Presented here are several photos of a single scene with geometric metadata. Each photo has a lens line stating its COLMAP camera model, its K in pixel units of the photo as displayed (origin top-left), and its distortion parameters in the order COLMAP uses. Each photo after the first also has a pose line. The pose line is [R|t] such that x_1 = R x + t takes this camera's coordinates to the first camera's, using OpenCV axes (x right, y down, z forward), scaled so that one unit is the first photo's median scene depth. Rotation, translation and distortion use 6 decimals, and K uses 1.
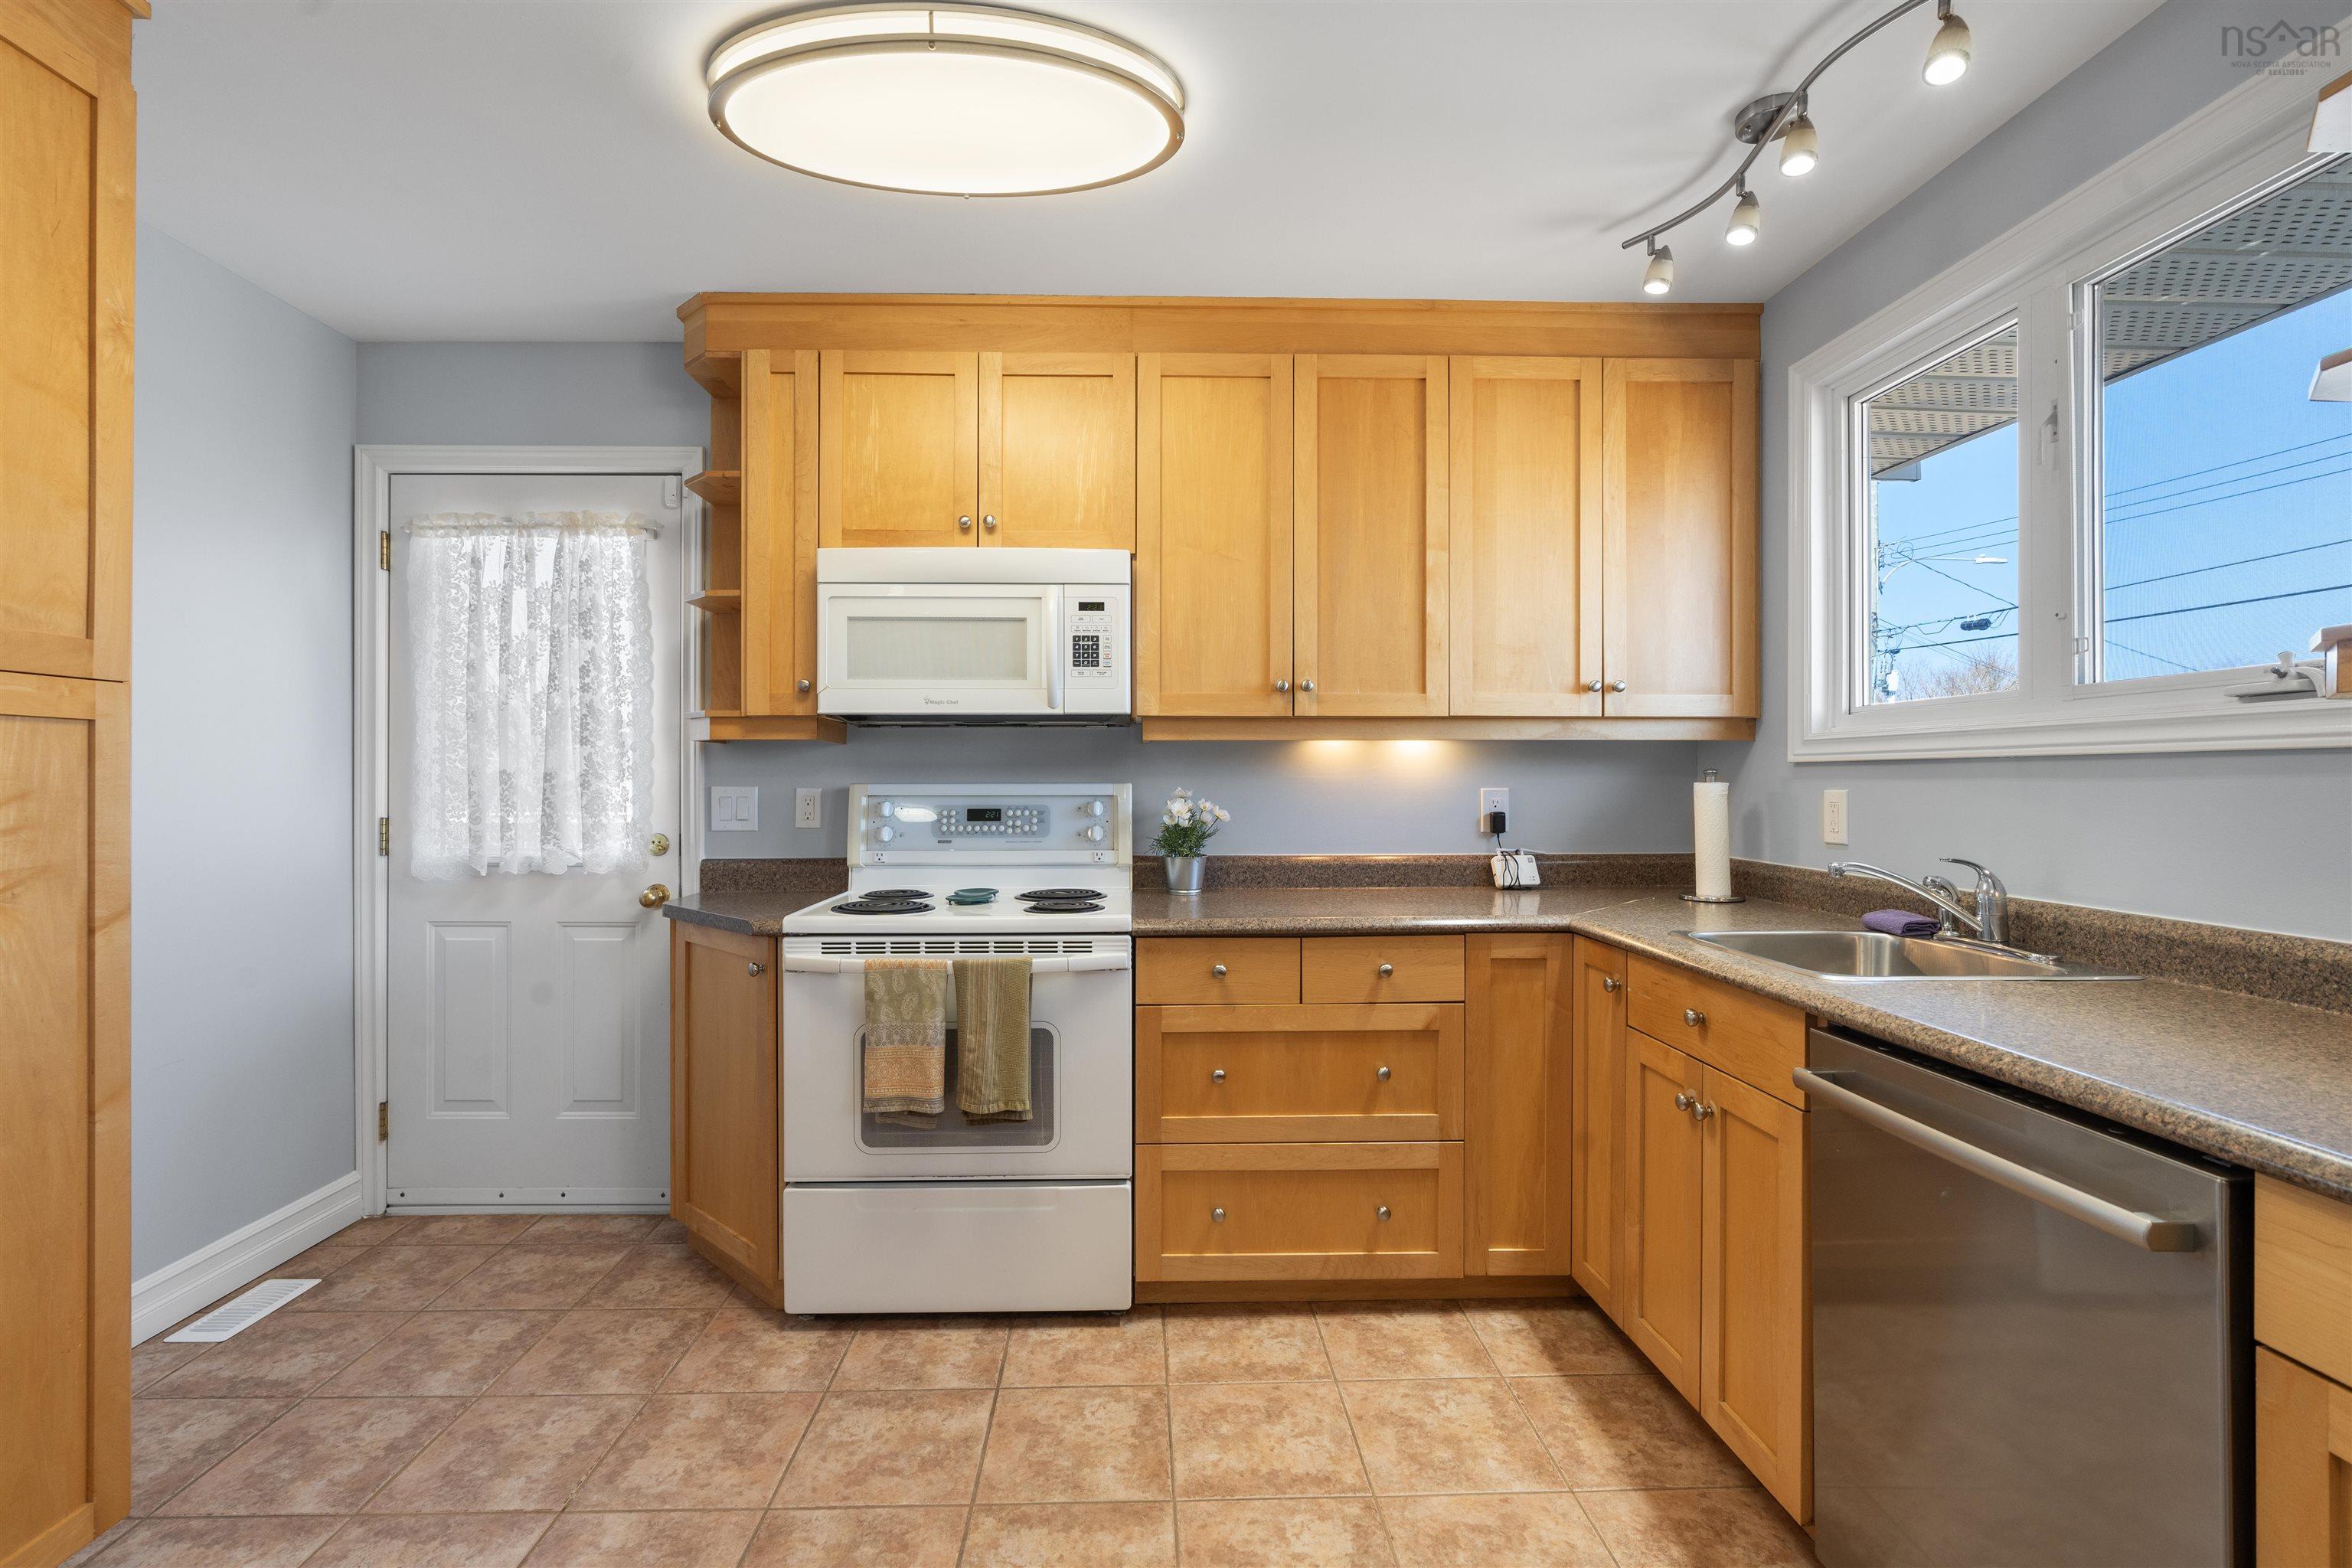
lens RADIAL K [[1059.9, 0, 1159.4], [0, 1059.9, 776.7], [0, 0, 1]] dist [-0.013132, 0.004384]
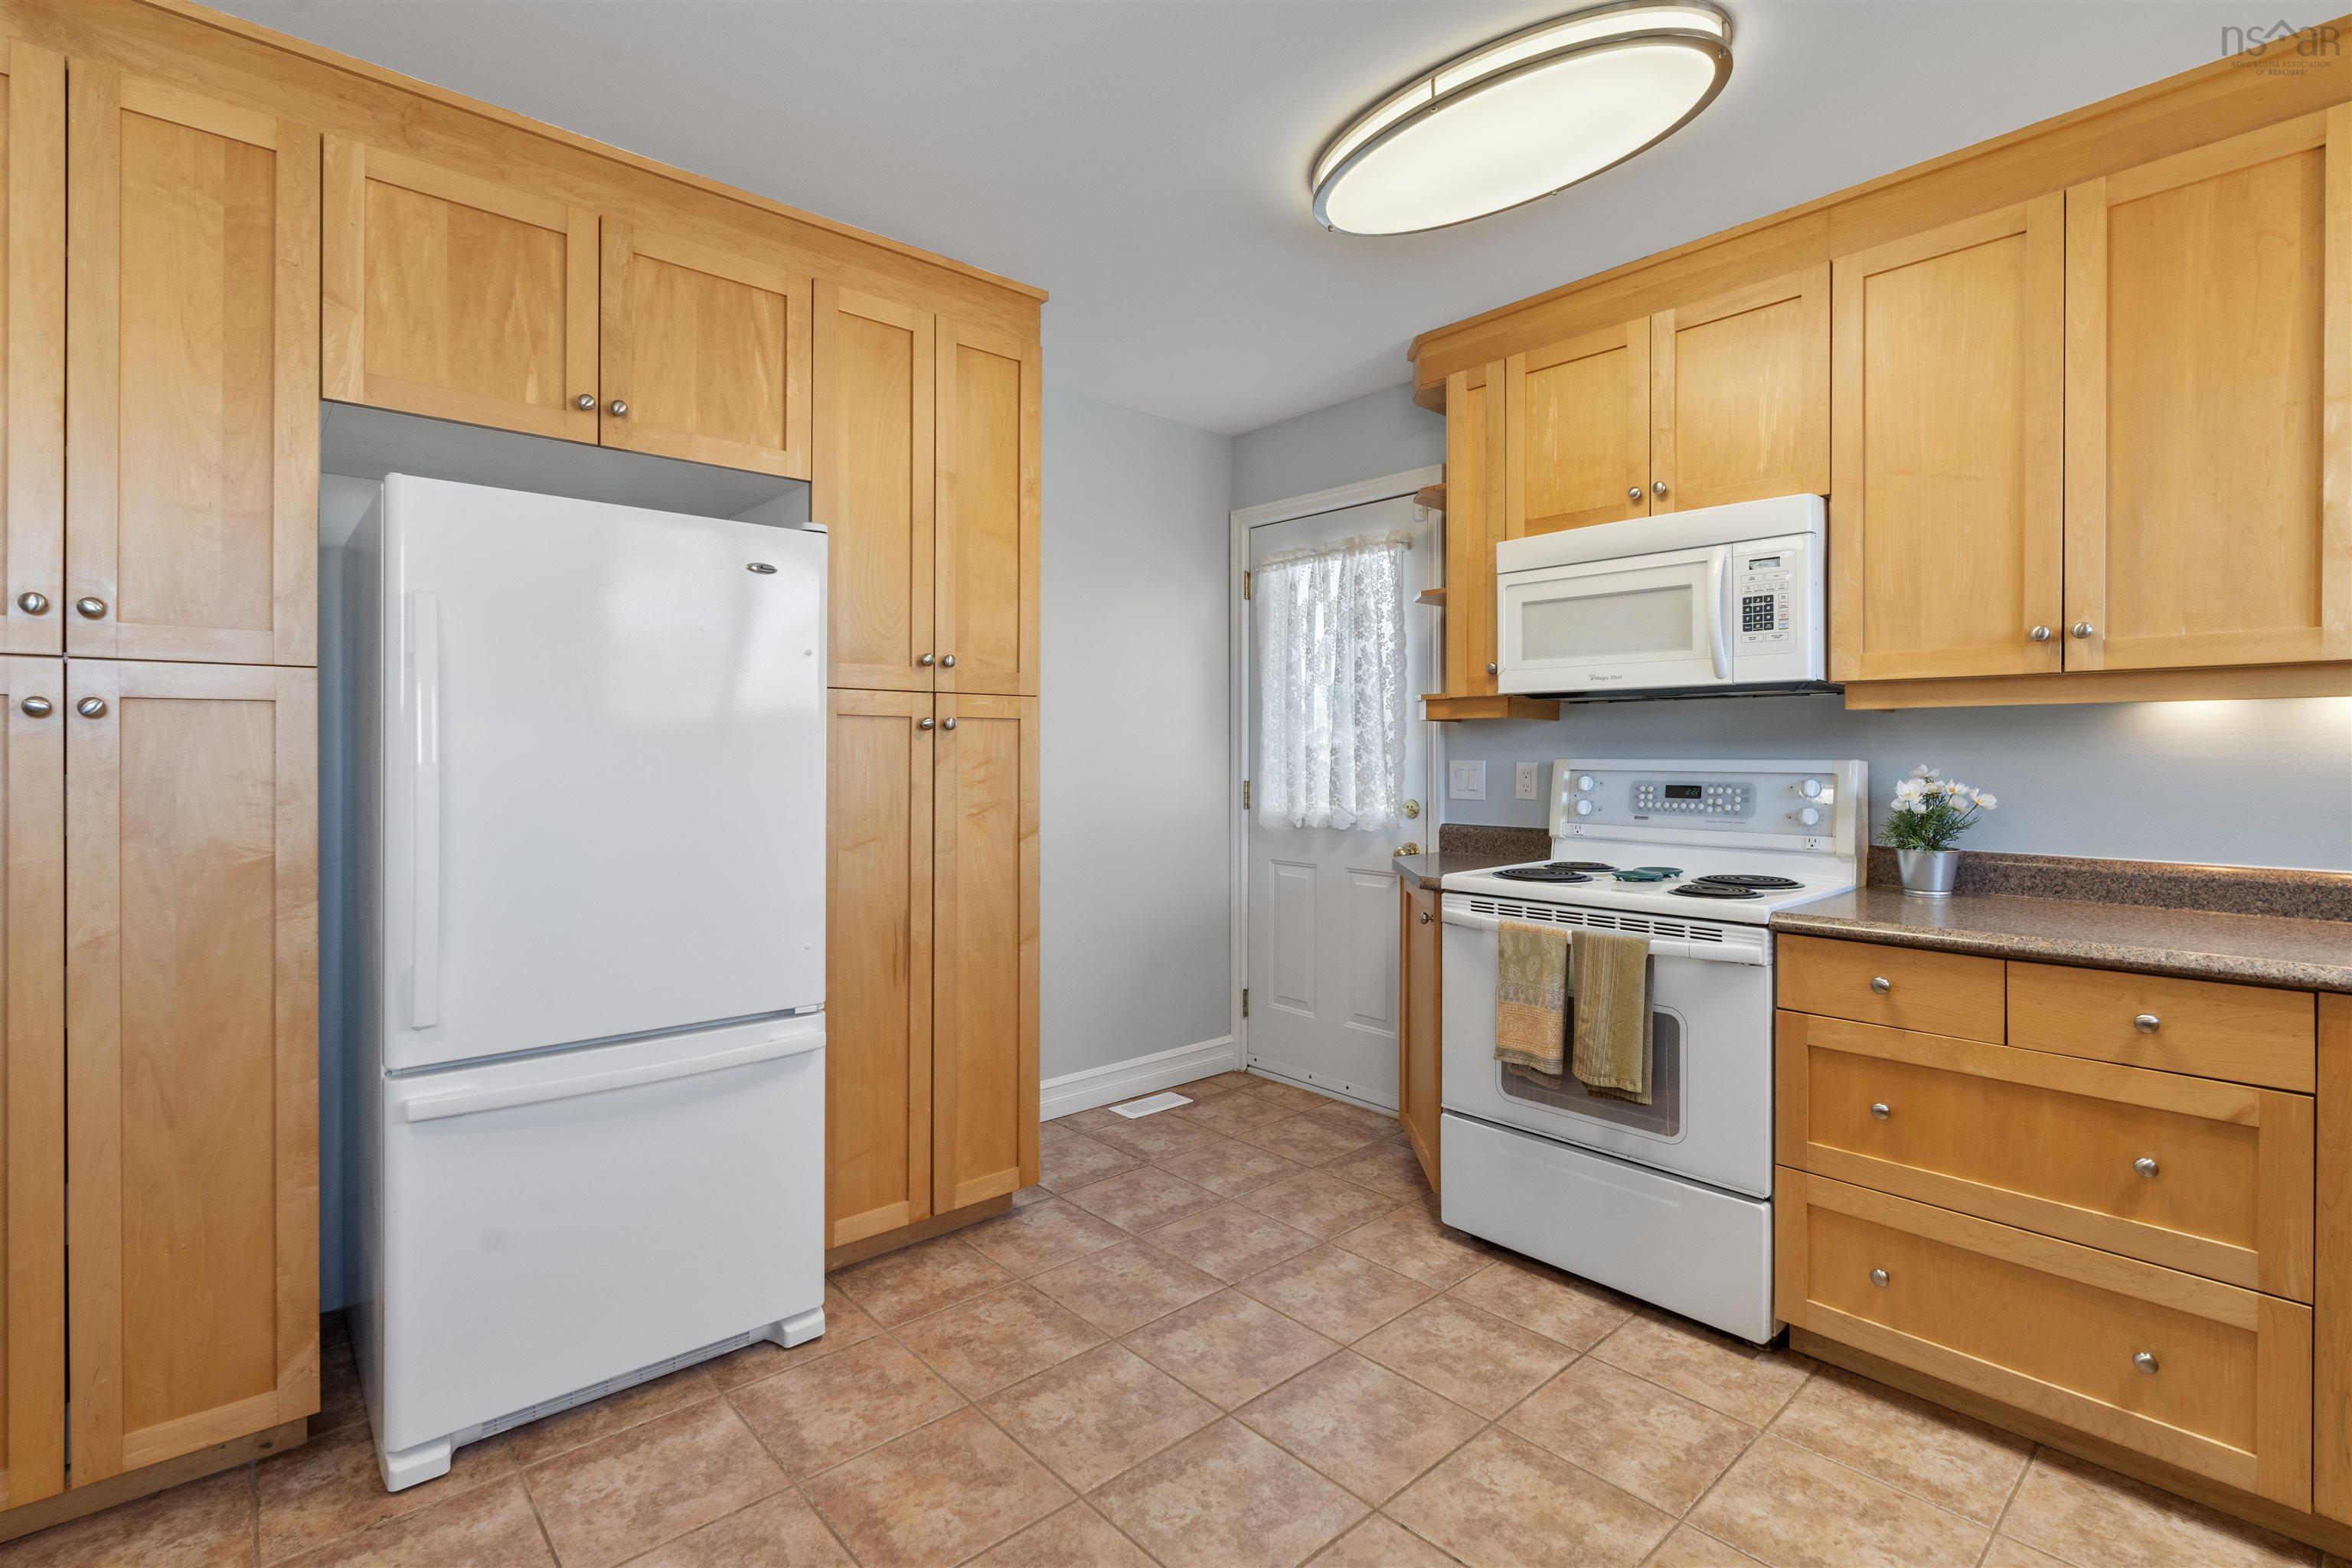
lens RADIAL K [[1091.0, 0, 1171.1], [0, 1091.0, 753.6], [0, 0, 1]] dist [-0.000720, 0.000977]
pose [[0.643290, 0.003018, -0.765617, 0.343153], [-0.000103, 0.999993, 0.003856, -0.002422], [0.765622, -0.002402, 0.643286, 0.017930]]
